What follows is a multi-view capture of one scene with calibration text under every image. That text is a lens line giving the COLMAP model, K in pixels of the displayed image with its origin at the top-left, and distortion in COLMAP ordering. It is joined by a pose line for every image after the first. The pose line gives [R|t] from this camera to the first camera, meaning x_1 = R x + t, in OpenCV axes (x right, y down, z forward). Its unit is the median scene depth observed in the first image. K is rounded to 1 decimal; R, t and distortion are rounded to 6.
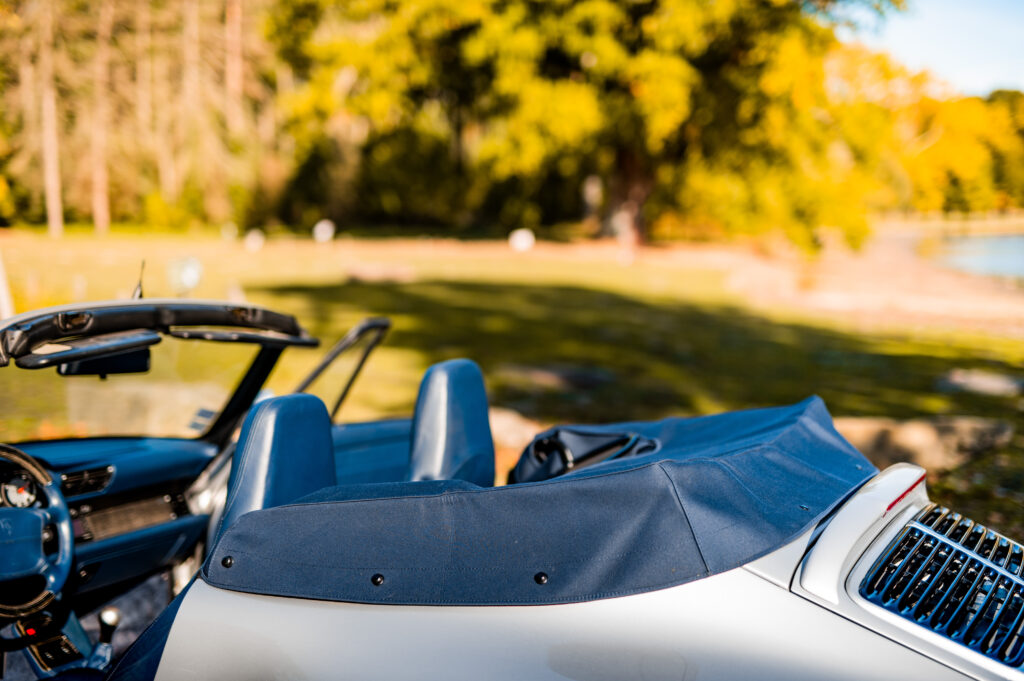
lens RADIAL K [[1448.4, 0, 512.0], [0, 1448.4, 336.0], [0, 0, 1]] dist [-0.010346, 0.014496]
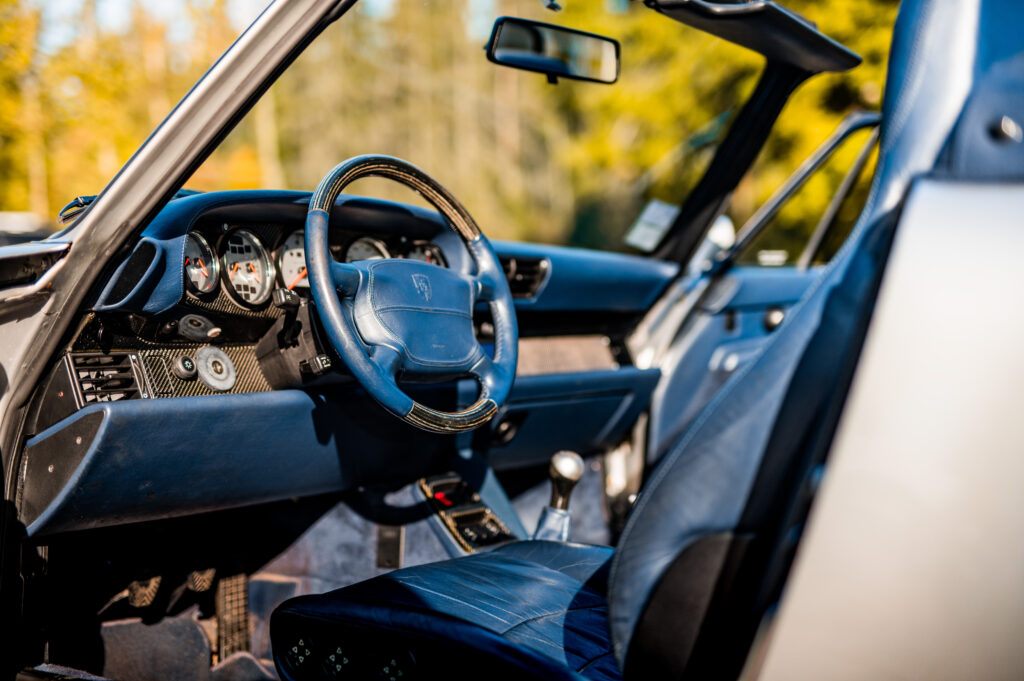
lens RADIAL K [[1448.4, 0, 512.0], [0, 1448.4, 336.0], [0, 0, 1]] dist [-0.010346, 0.014496]
pose [[0.981045, -0.024280, -0.192253, -0.176825], [0.018155, 0.999272, -0.033553, 0.156048], [0.192927, 0.029427, 0.980772, 0.374189]]
